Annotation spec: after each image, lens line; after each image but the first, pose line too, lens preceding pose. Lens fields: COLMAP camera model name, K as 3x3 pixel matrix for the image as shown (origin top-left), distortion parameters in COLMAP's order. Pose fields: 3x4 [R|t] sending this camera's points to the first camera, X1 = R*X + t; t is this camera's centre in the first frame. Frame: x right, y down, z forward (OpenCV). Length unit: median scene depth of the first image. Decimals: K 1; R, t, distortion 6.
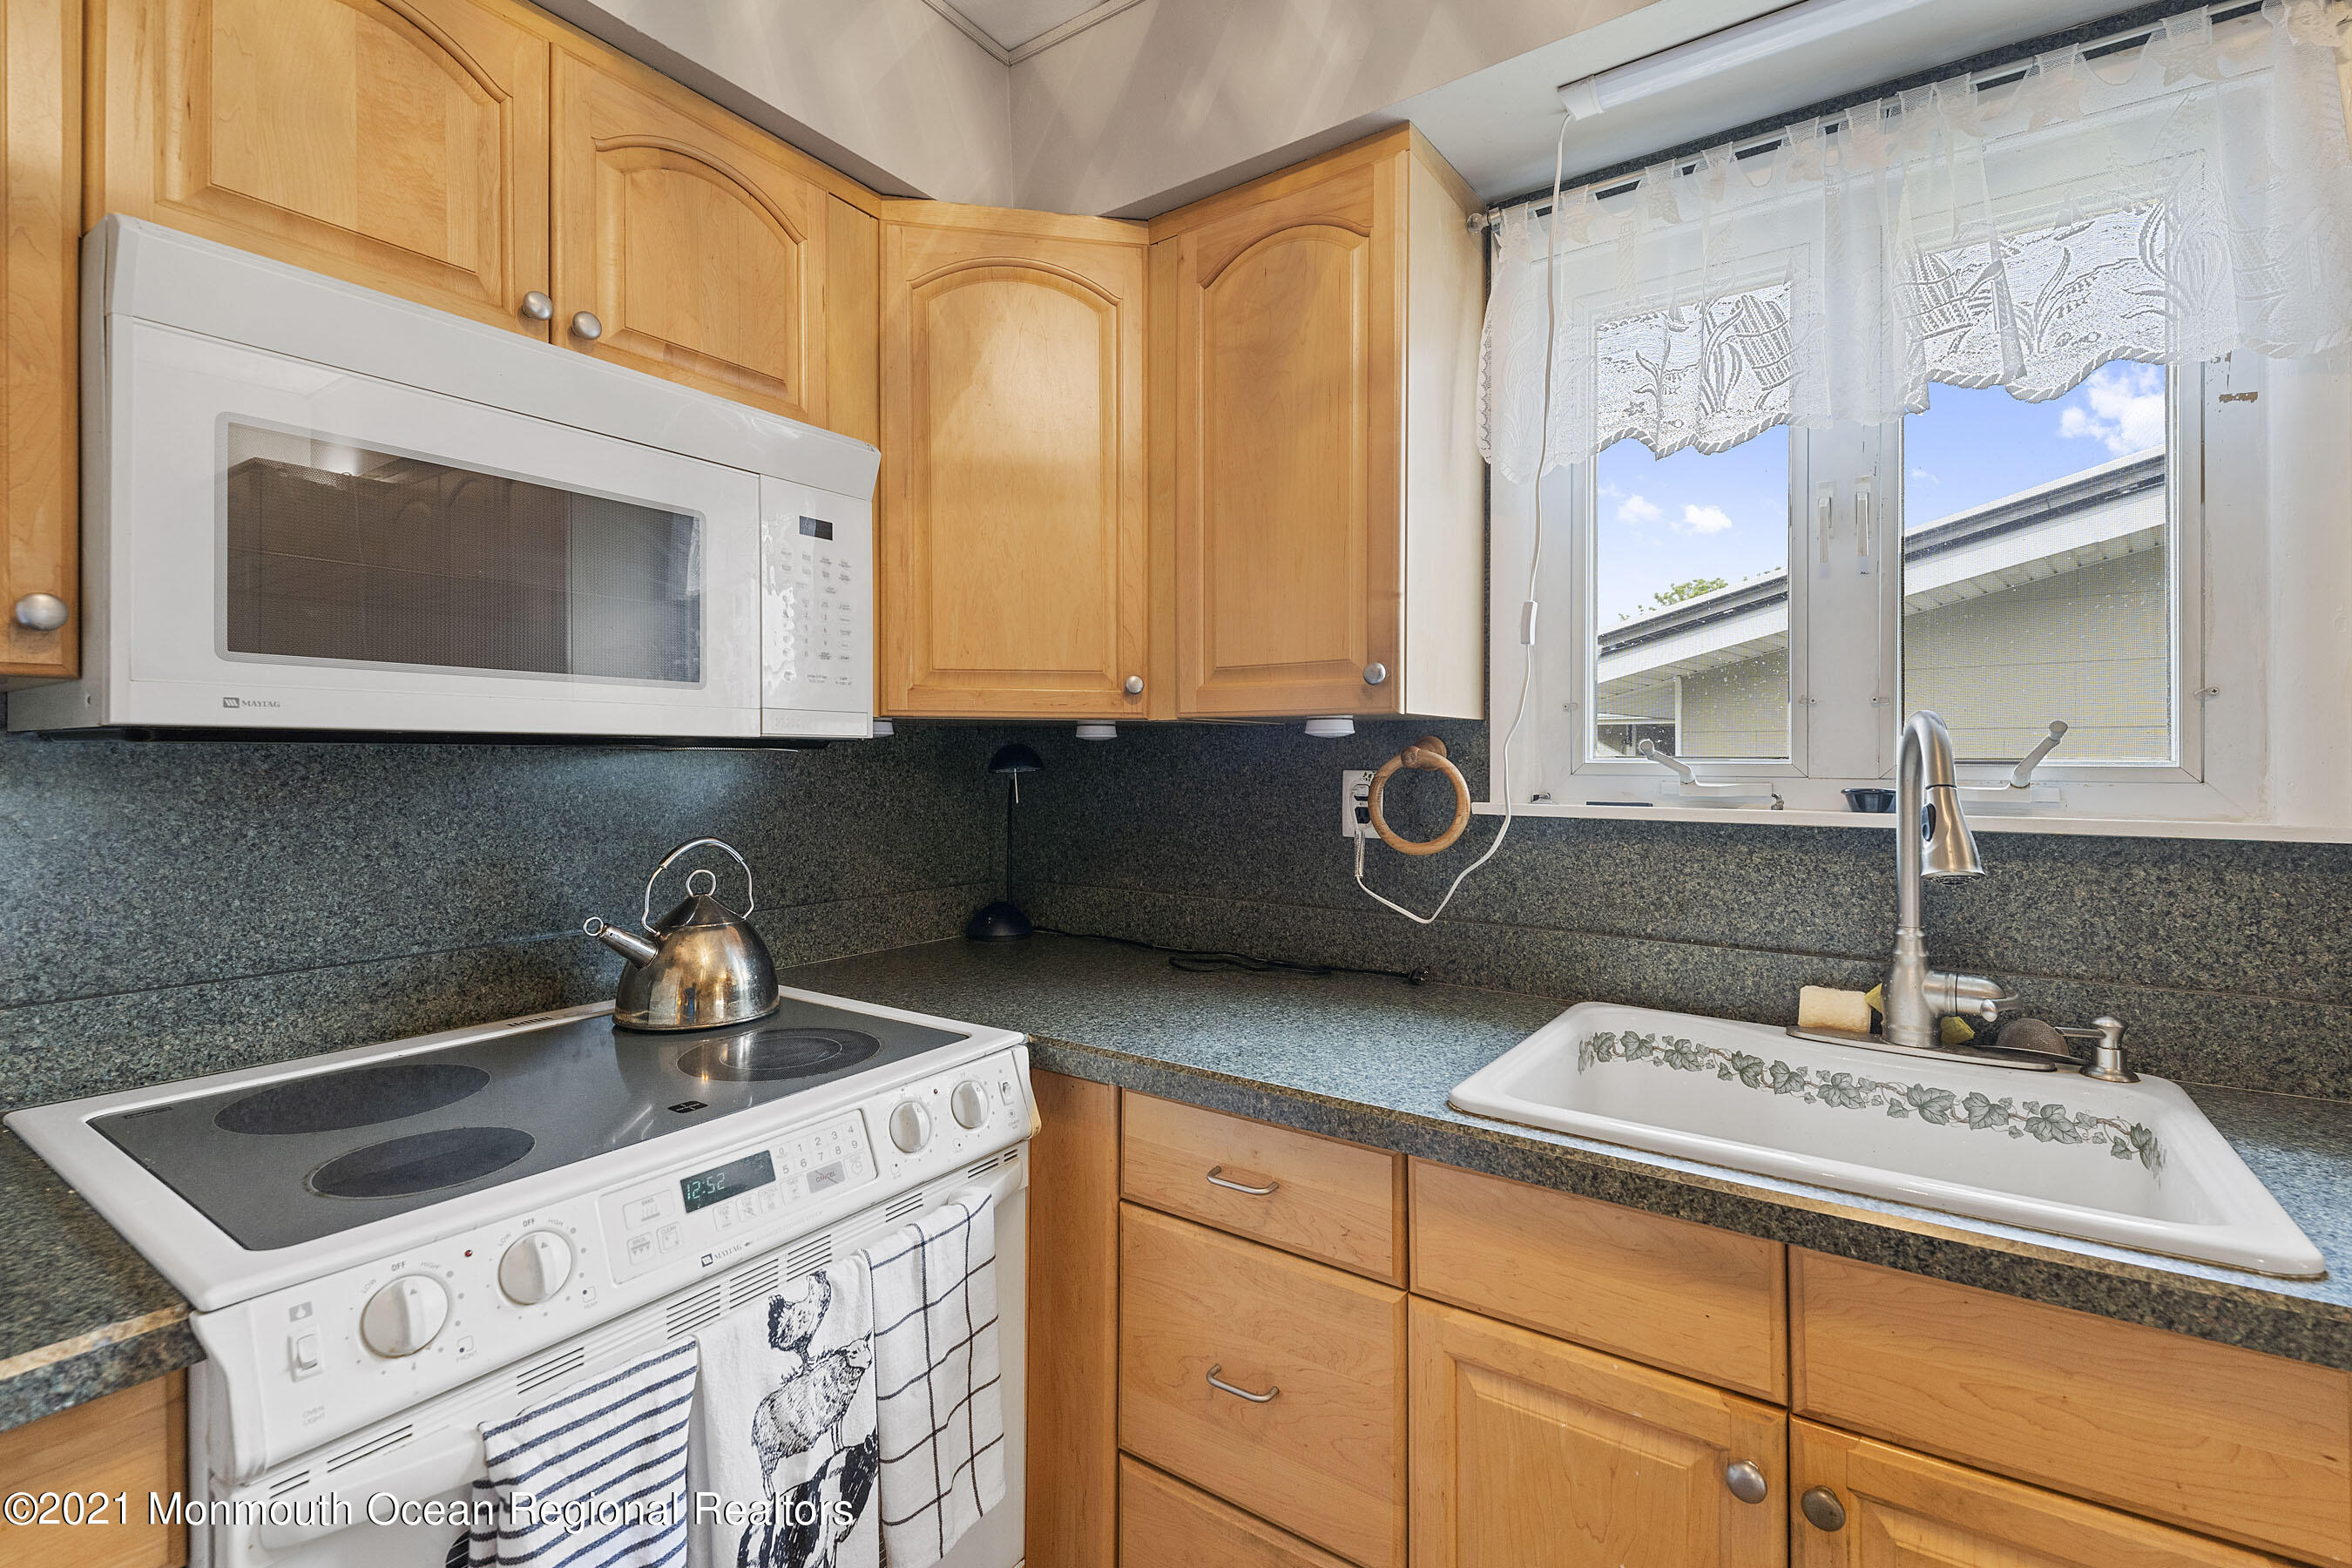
lens RADIAL K [[1057.0, 0, 1175.4], [0, 1057.0, 760.1], [0, 0, 1]] dist [0.033969, -0.020691]
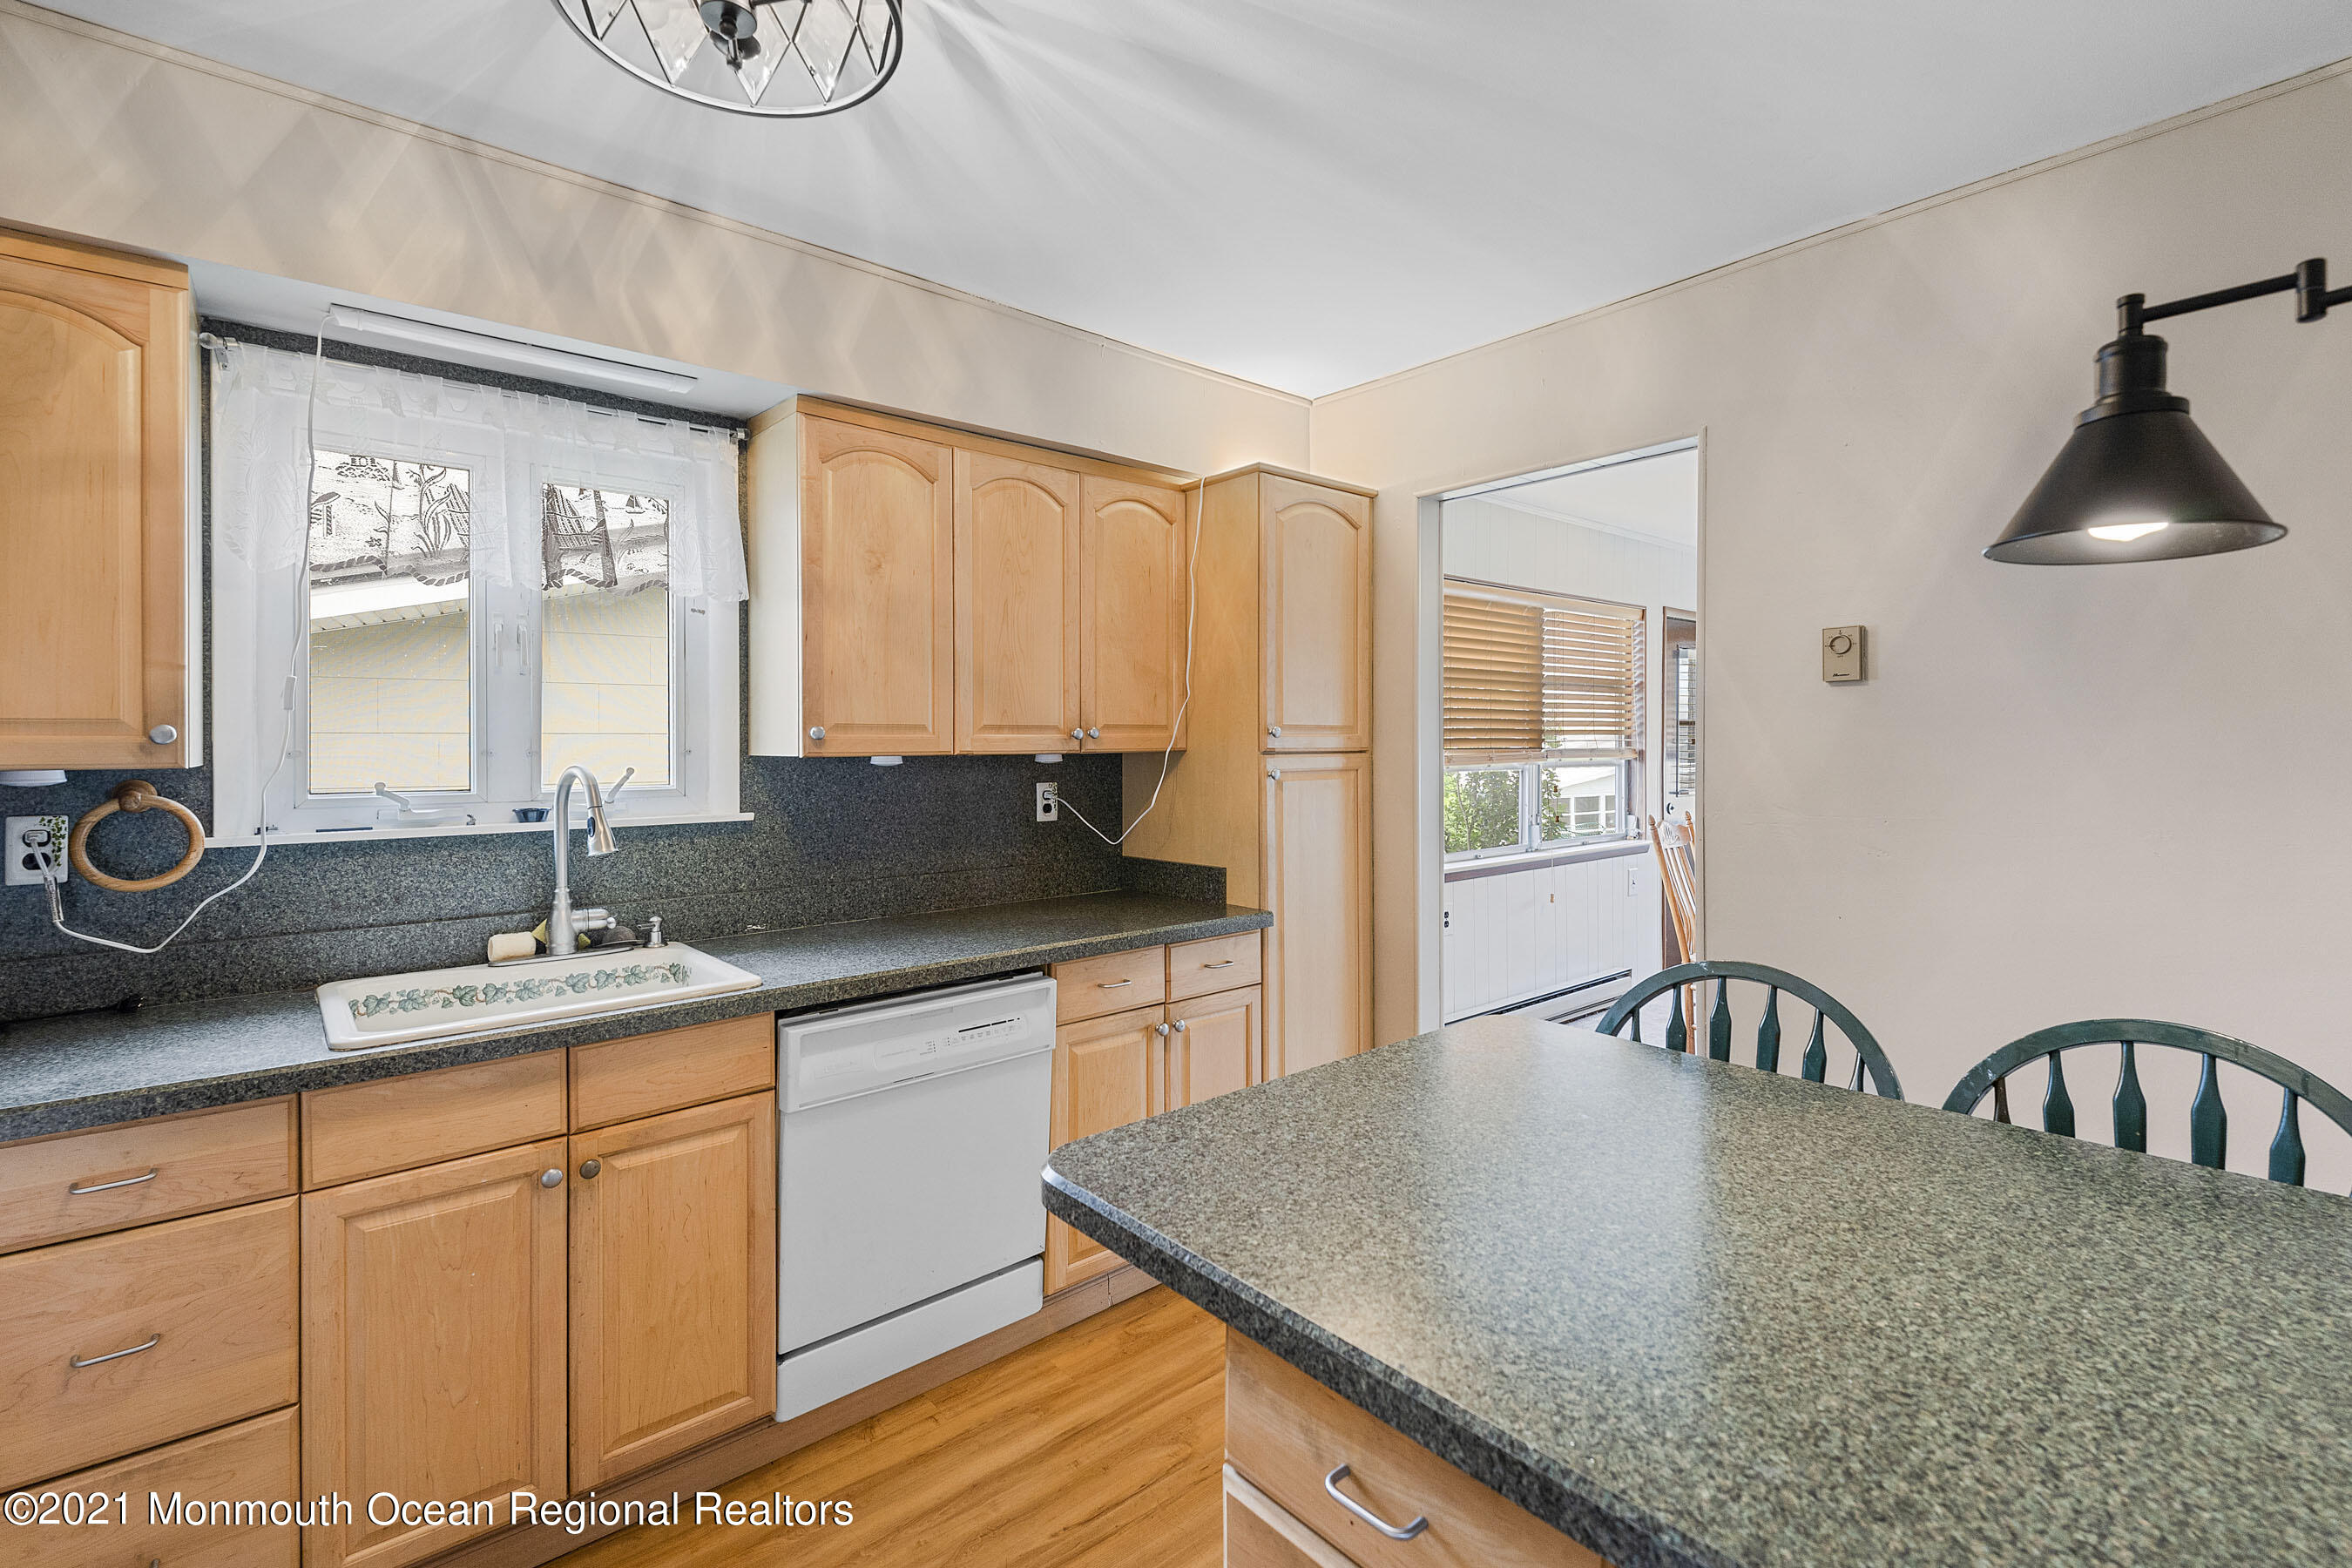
lens RADIAL K [[1059.0, 0, 1146.9], [0, 1059.0, 722.0], [0, 0, 1]] dist [0.034957, -0.020032]
pose [[0.283187, 0.012199, 0.958987, -0.727928], [0.007725, 0.999858, -0.015000, -0.080525], [-0.959034, 0.011656, 0.283053, -0.417895]]
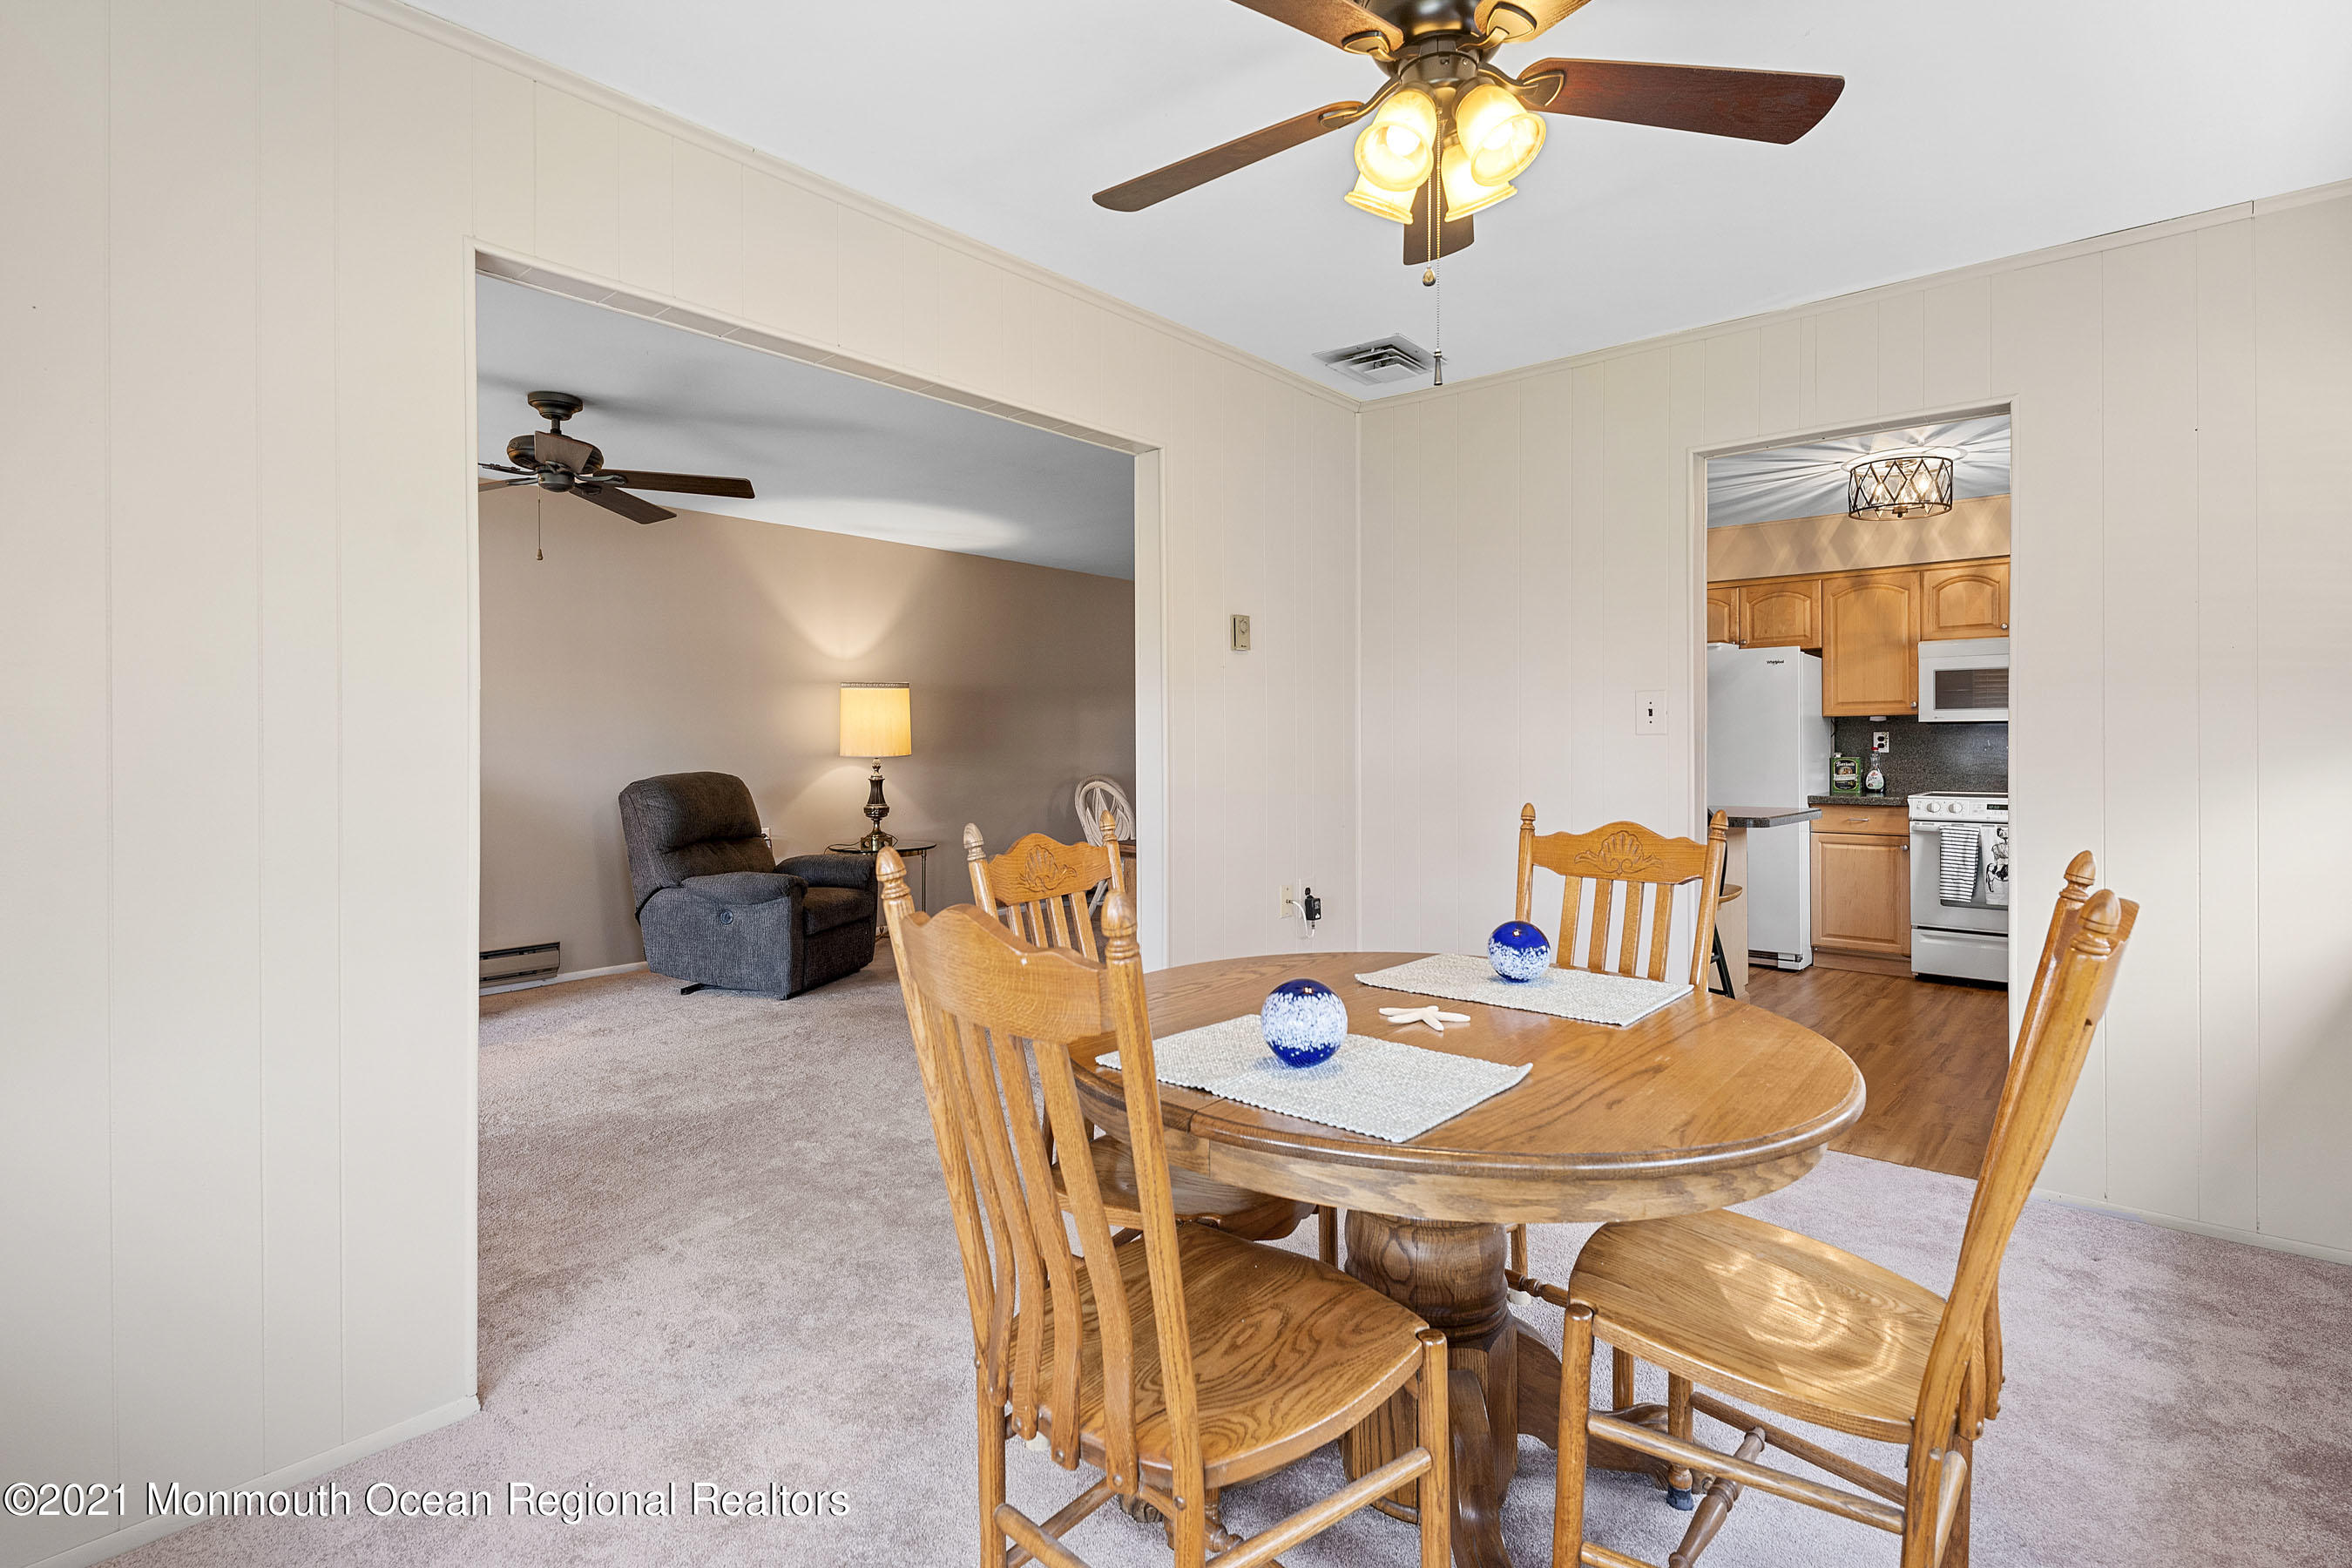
lens RADIAL K [[1157.9, 0, 1194.4], [0, 1157.9, 751.1], [0, 0, 1]] dist [0.020671, 0.000203]
pose [[-0.099219, 0.002136, -0.995063, 4.386973], [-0.001773, 0.999996, 0.002324, 0.092819], [0.995064, 0.001995, -0.099215, -1.809849]]
